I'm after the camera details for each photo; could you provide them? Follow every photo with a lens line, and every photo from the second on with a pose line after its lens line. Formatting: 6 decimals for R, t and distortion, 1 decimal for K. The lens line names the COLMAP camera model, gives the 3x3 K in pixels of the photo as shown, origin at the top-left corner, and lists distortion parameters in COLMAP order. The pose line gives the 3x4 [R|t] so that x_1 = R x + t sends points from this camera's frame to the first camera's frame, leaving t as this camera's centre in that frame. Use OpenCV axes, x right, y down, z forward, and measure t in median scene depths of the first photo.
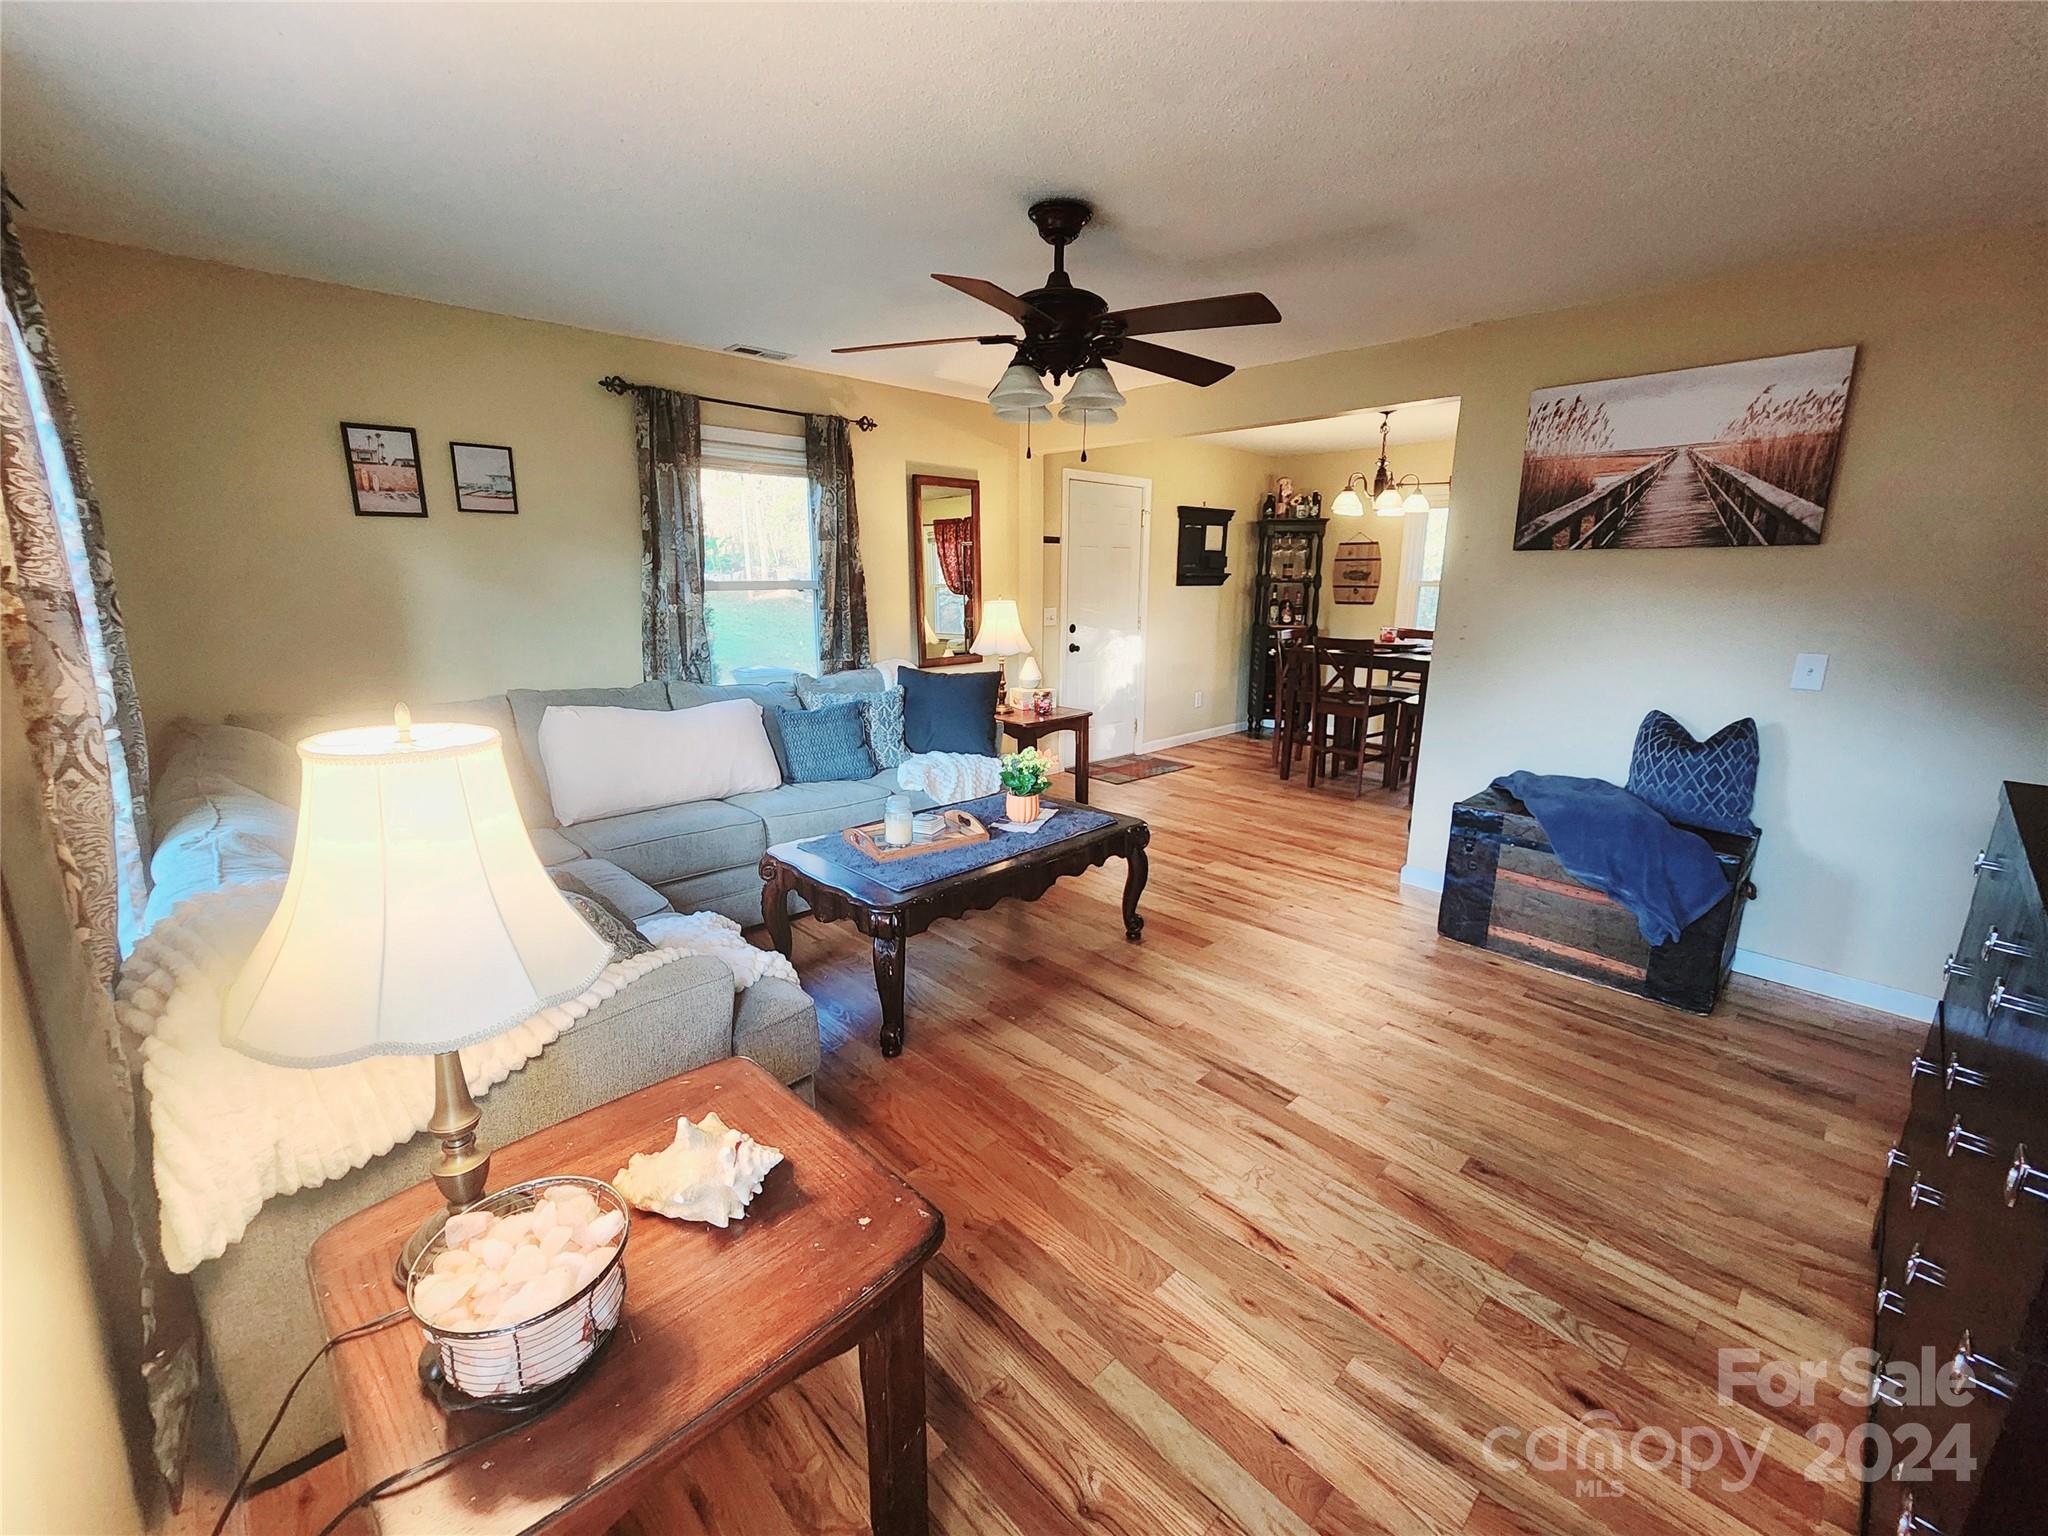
lens RADIAL K [[843.9, 0, 1026.8], [0, 843.9, 760.0], [0, 0, 1]] dist [-0.007170, 0.000218]
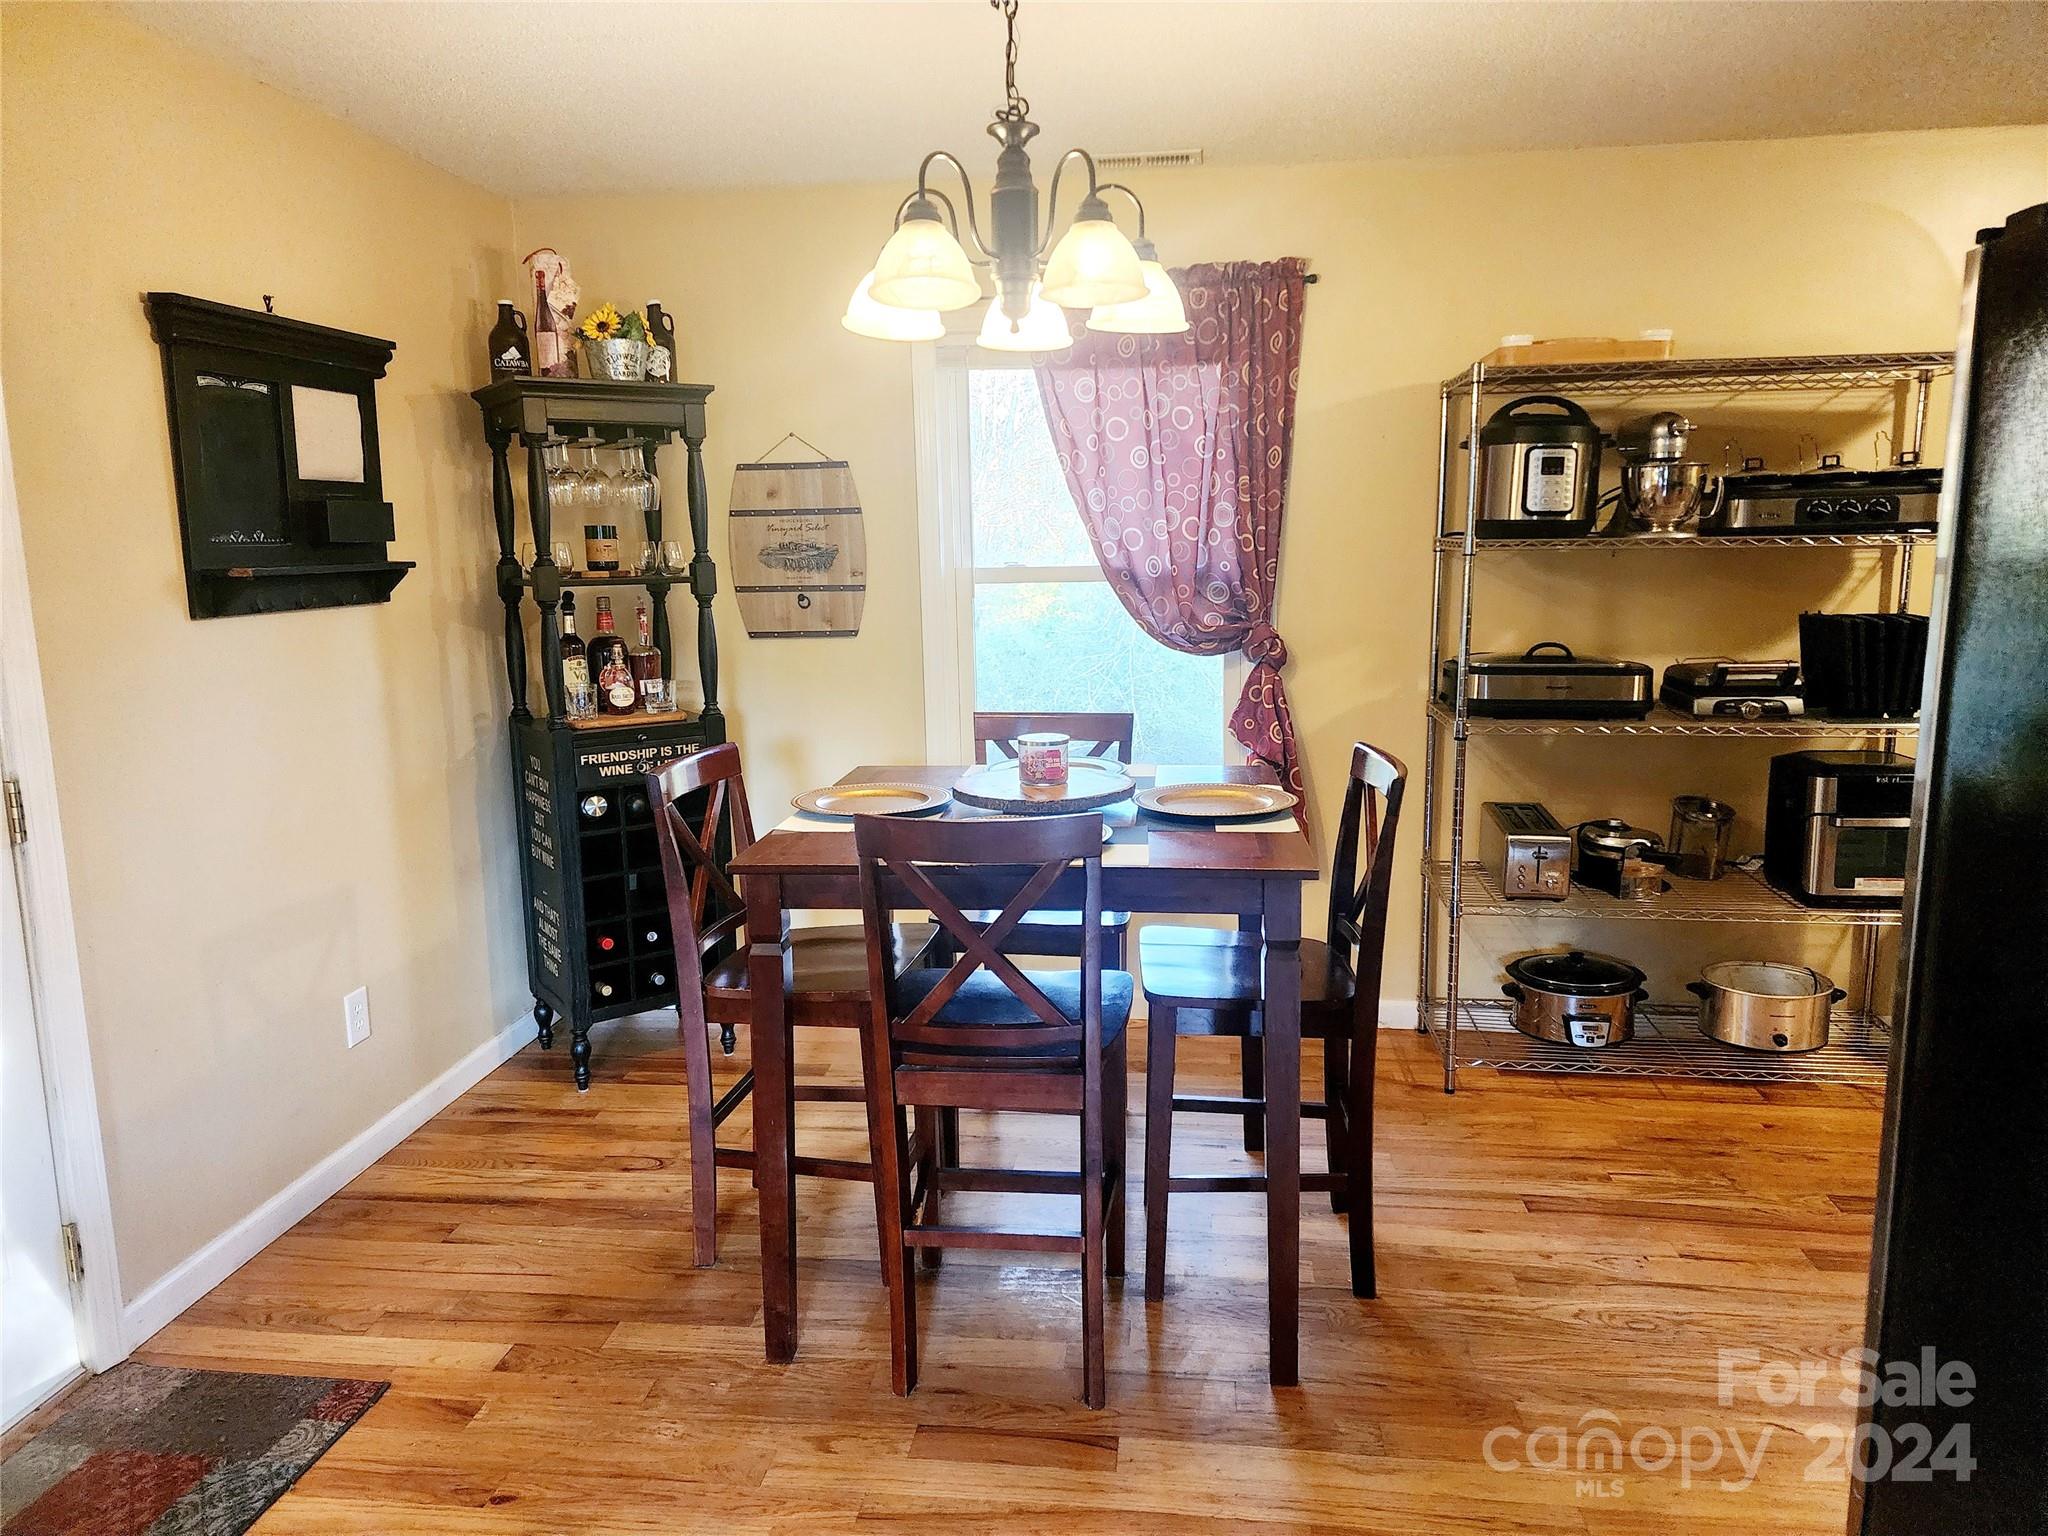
lens RADIAL K [[1391.6, 0, 1027.0], [0, 1391.6, 758.5], [0, 0, 1]] dist [0.082747, -0.073964]
pose [[0.787650, -0.116712, 0.604967, 0.108683], [0.154119, 0.988001, -0.010051, -0.118275], [-0.596535, 0.101154, 0.796187, 0.501874]]
